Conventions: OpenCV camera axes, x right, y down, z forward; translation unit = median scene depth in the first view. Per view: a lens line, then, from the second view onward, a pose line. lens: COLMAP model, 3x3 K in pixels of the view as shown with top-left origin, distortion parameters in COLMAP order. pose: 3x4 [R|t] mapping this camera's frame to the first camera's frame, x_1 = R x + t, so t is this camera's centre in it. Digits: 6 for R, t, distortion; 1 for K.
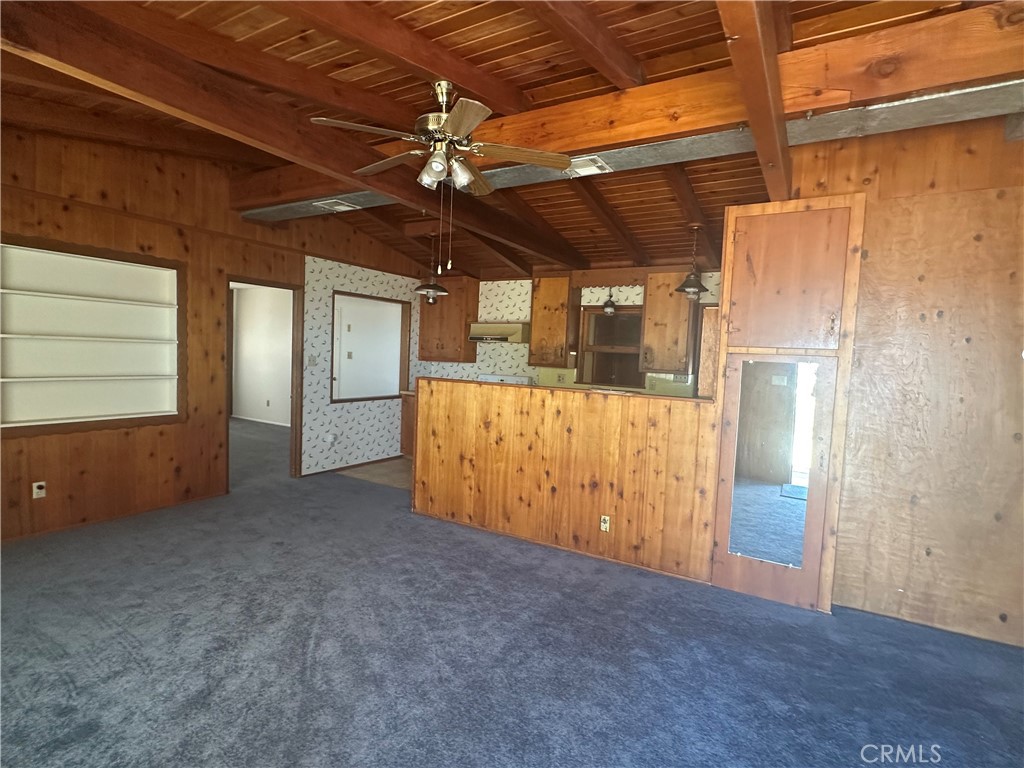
lens RADIAL K [[516.8, 0, 508.6], [0, 516.8, 389.4], [0, 0, 1]] dist [-0.000147, -0.000555]
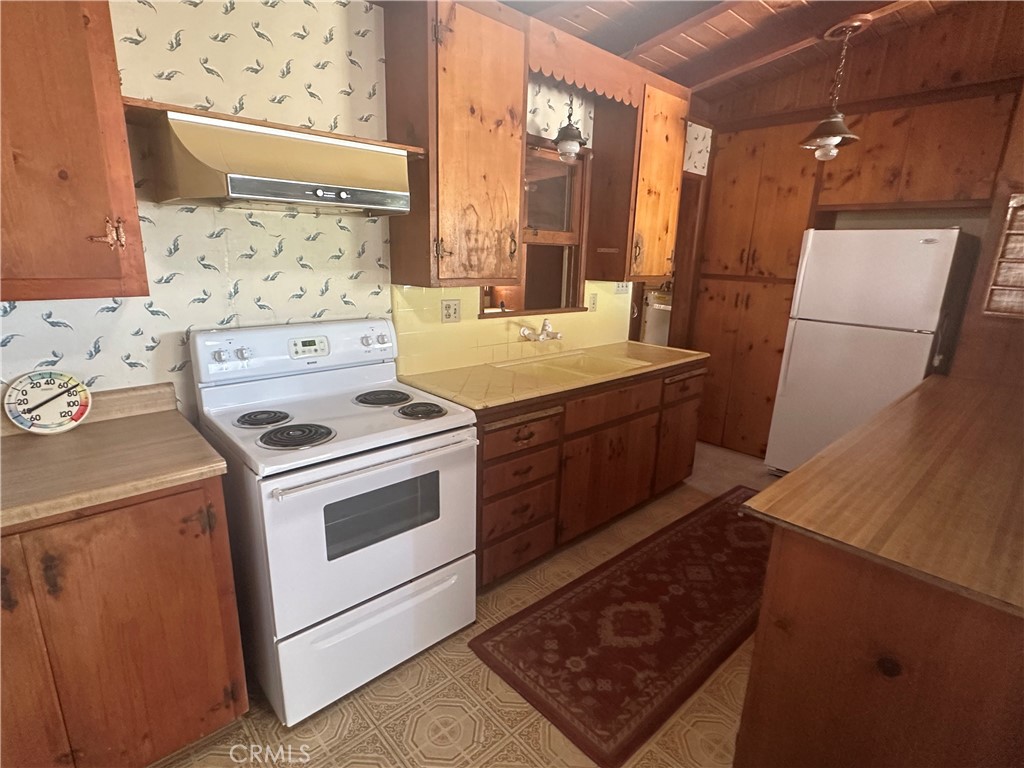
lens RADIAL K [[516.8, 0, 510.5], [0, 516.8, 386.1], [0, 0, 1]] dist [-0.000147, -0.000555]
pose [[0.293293, -0.273273, 0.916134, -0.397494], [0.048926, 0.961311, 0.271085, -0.104899], [-0.954770, -0.034684, 0.295316, 1.220927]]
